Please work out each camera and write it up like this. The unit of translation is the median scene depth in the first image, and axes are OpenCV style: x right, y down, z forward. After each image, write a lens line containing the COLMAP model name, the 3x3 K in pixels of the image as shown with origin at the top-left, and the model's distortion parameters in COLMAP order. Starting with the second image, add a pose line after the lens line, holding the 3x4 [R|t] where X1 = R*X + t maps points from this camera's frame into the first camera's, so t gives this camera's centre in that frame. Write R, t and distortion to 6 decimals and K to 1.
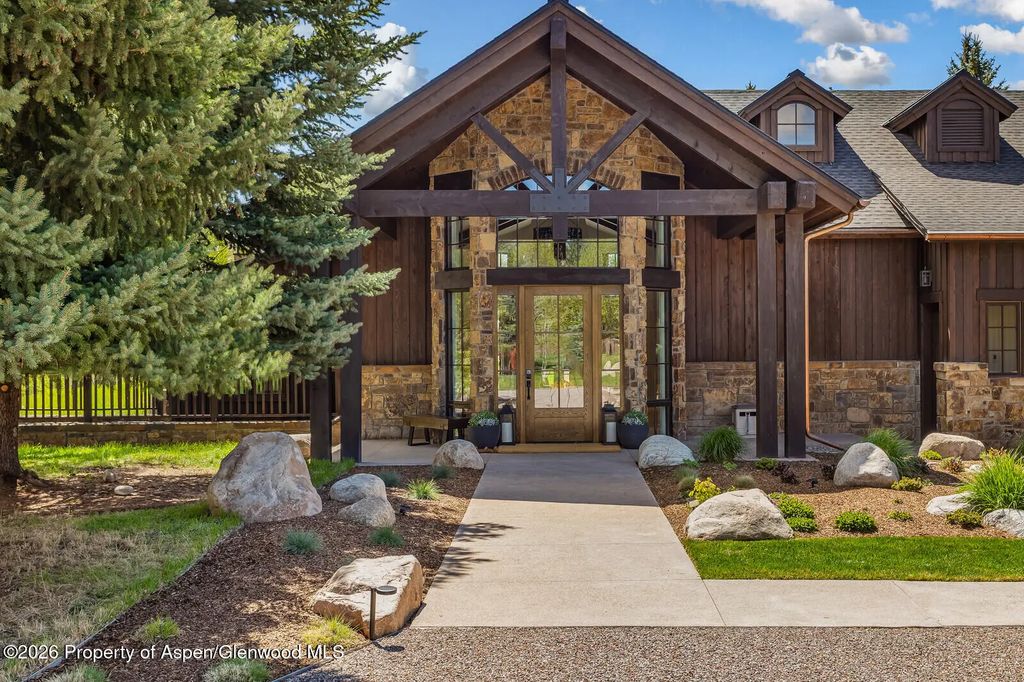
lens RADIAL K [[1115.9, 0, 512.0], [0, 1115.9, 341.0], [0, 0, 1]] dist [-0.008636, -0.014437]
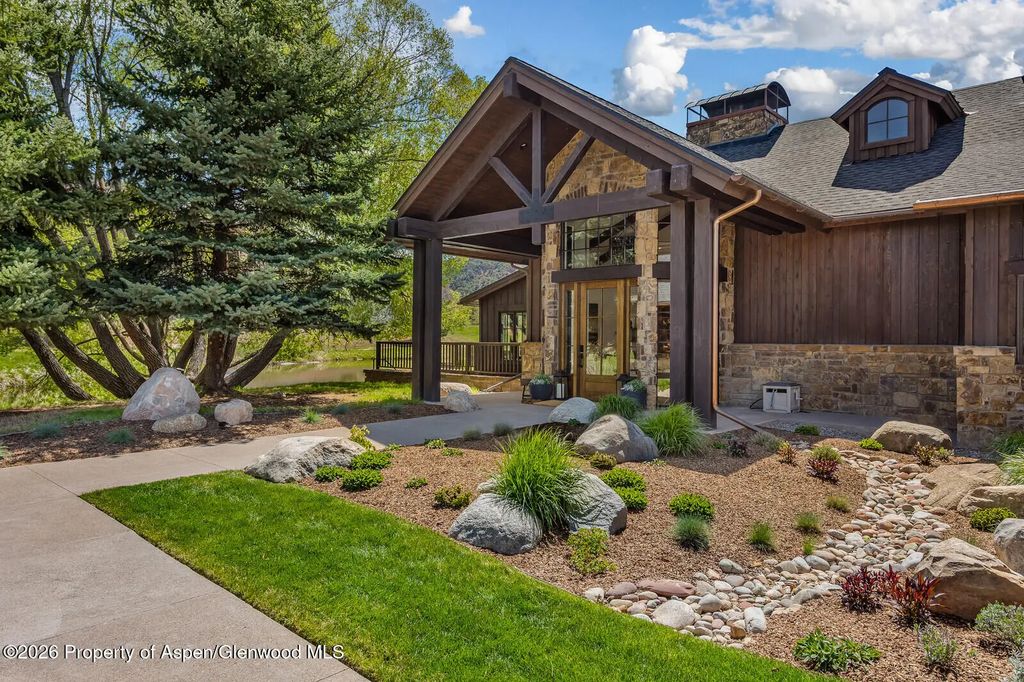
lens RADIAL K [[649.9, 0, 516.7], [0, 649.9, 327.6], [0, 0, 1]] dist [-0.008465, -0.000704]
pose [[0.729989, 0.000044, -0.683459, 0.463554], [-0.014214, 0.999785, -0.015117, 0.016607], [0.683311, 0.020750, 0.729833, 0.357635]]
